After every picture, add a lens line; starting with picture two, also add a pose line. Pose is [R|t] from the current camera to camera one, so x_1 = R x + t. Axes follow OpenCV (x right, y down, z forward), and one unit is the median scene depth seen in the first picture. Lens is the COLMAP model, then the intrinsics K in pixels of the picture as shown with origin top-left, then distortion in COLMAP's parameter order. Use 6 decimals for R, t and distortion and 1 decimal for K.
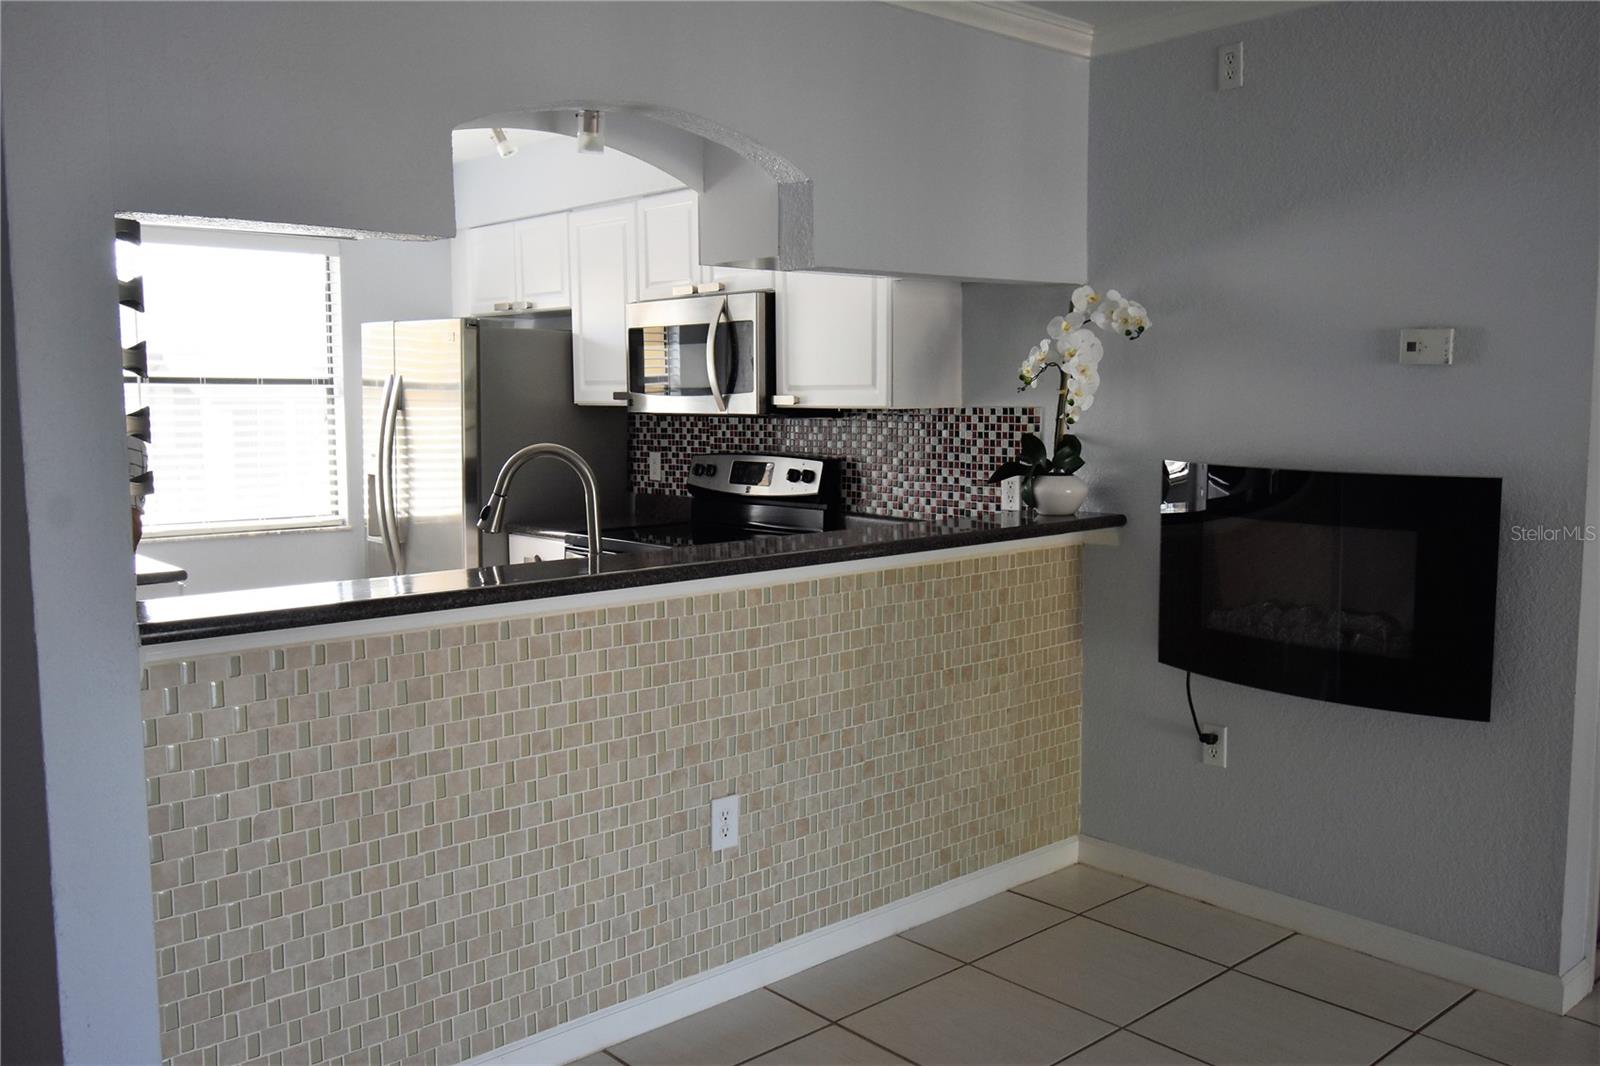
lens RADIAL K [[1368.3, 0, 800.5], [0, 1368.3, 537.6], [0, 0, 1]] dist [-0.000194, 0.001984]
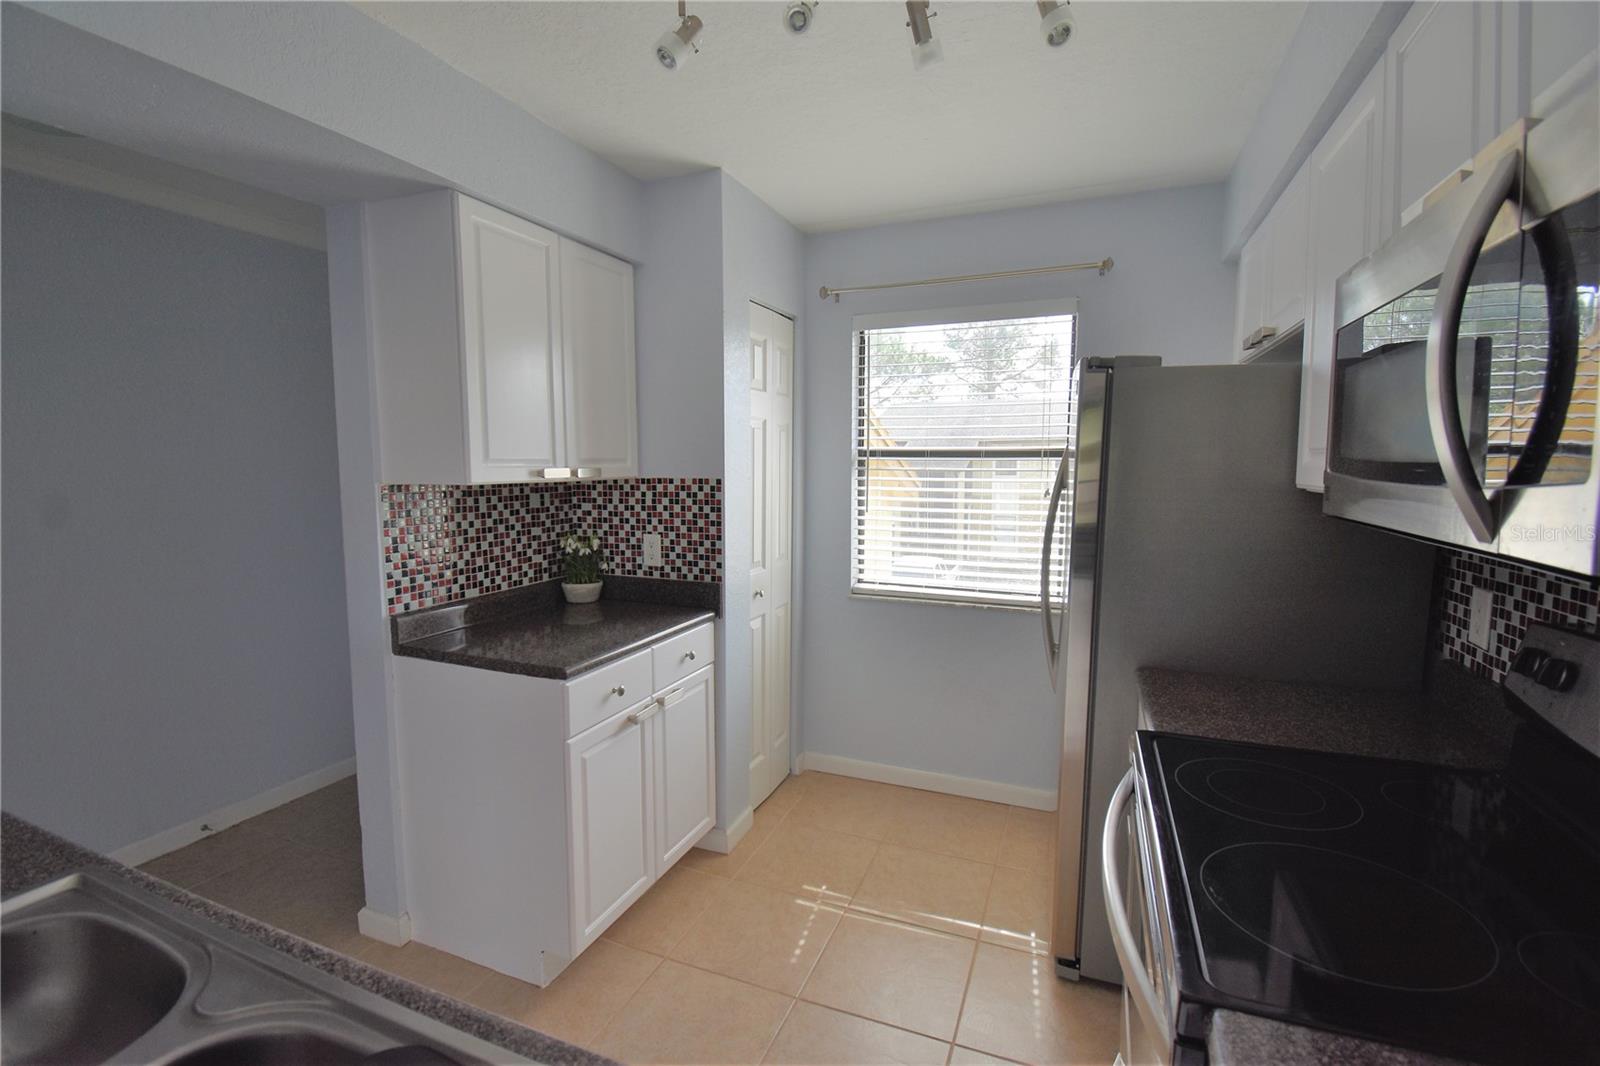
lens RADIAL K [[716.8, 0, 793.2], [0, 716.8, 529.9], [0, 0, 1]] dist [-0.010276, -0.005756]
pose [[0.431350, 0.087885, -0.897894, 0.017385], [-0.098650, 0.993871, 0.049888, -0.088413], [0.896775, 0.067058, 0.437376, 0.808580]]
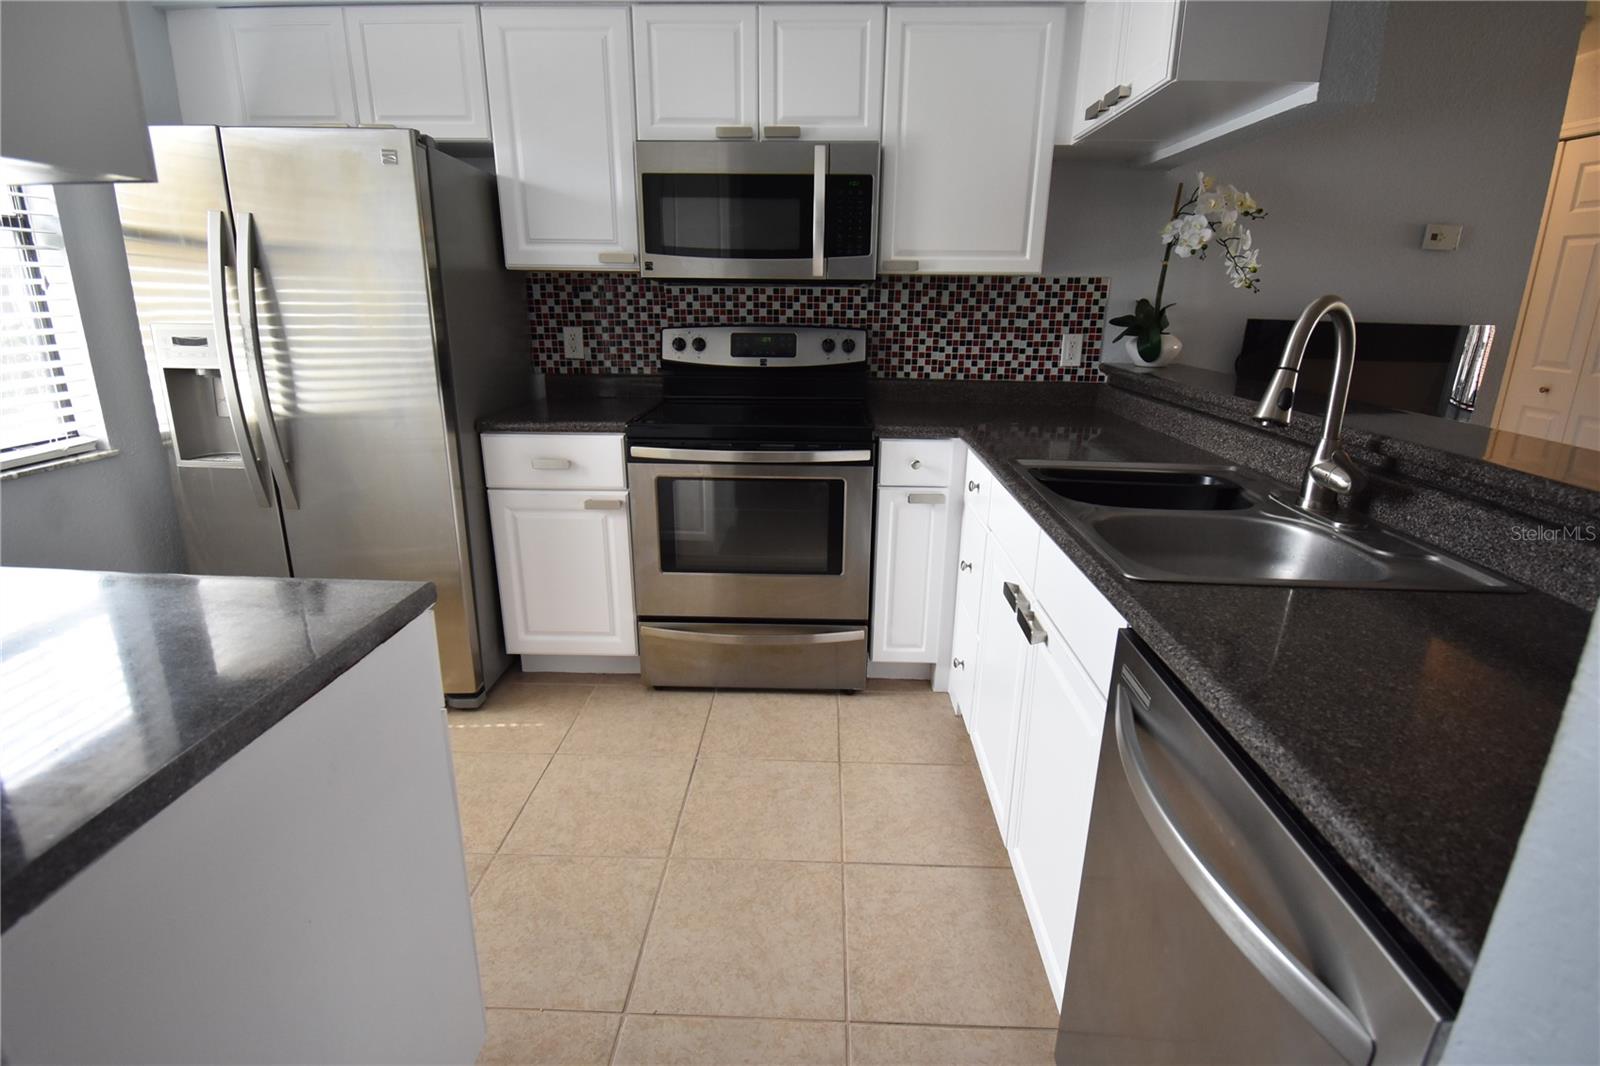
lens RADIAL K [[780.3, 0, 806.9], [0, 780.3, 526.1], [0, 0, 1]] dist [-0.007773, -0.003194]
pose [[0.687429, -0.193465, 0.700009, -0.476083], [0.065592, 0.976466, 0.205457, -0.035957], [-0.723283, -0.095322, 0.683941, 0.633178]]
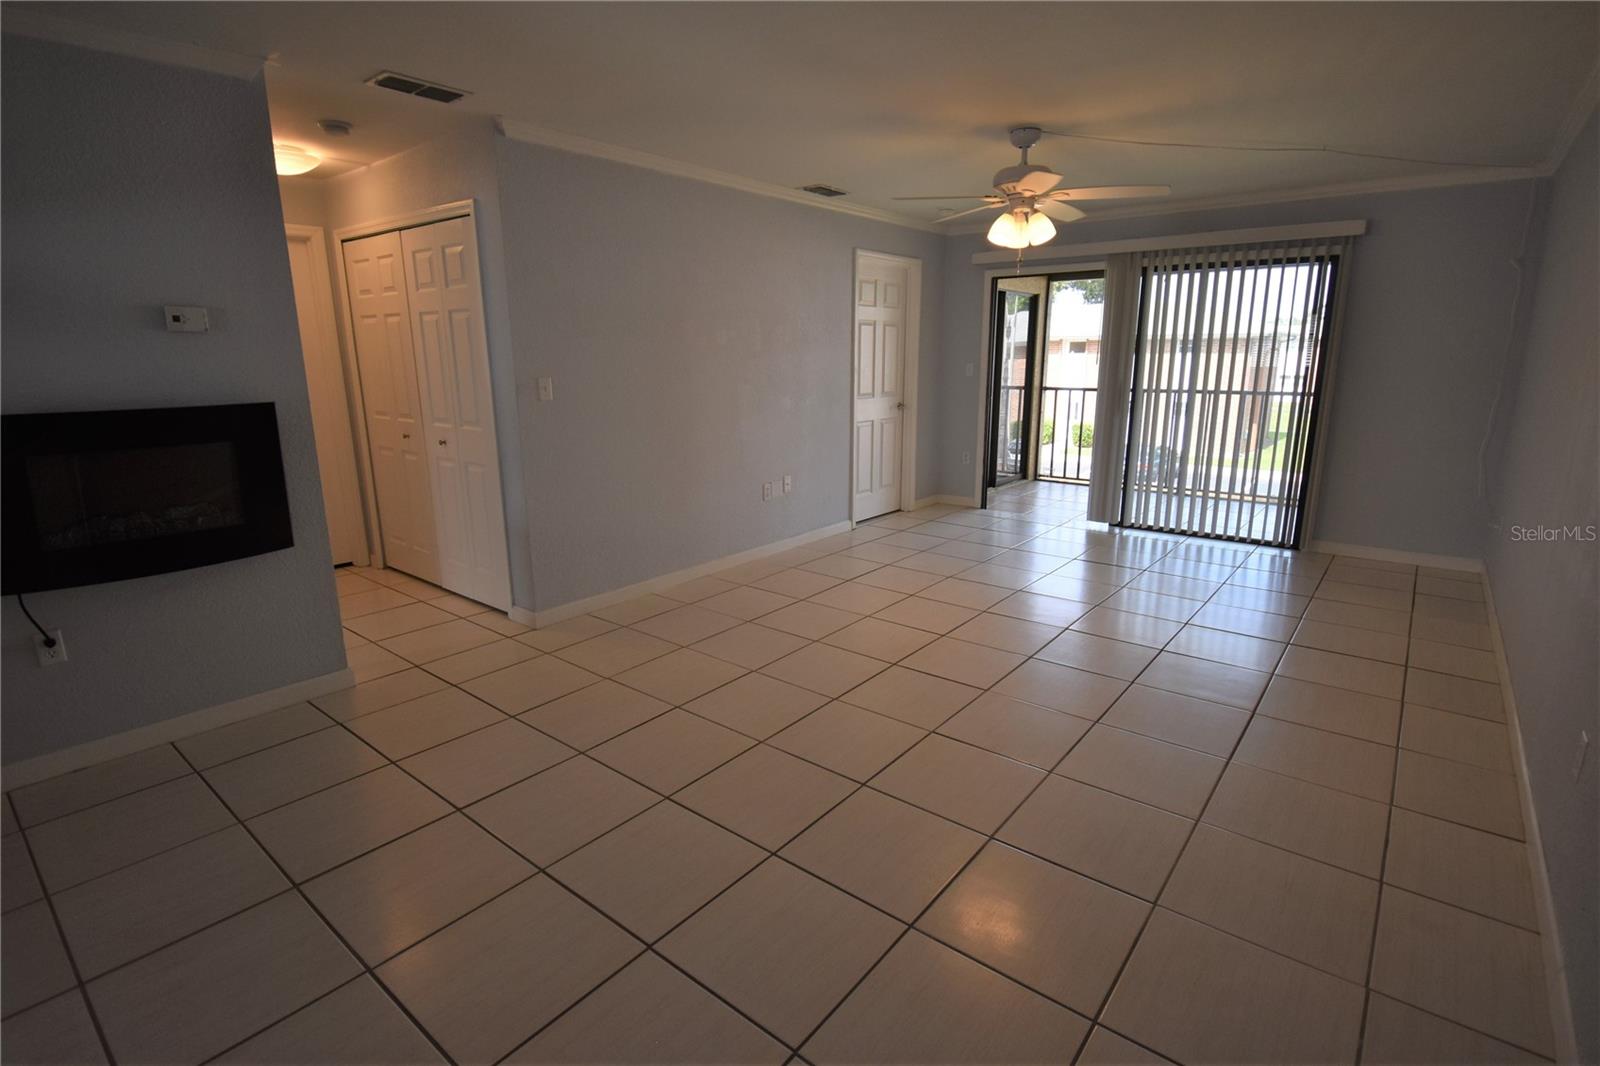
lens RADIAL K [[780.3, 0, 804.1], [0, 780.3, 531.6], [0, 0, 1]] dist [-0.007773, -0.003194]
pose [[-0.154286, -0.225658, 0.961912, -0.358473], [0.101491, 0.964799, 0.242614, -0.037610], [-0.982800, 0.135058, -0.125953, 0.339629]]
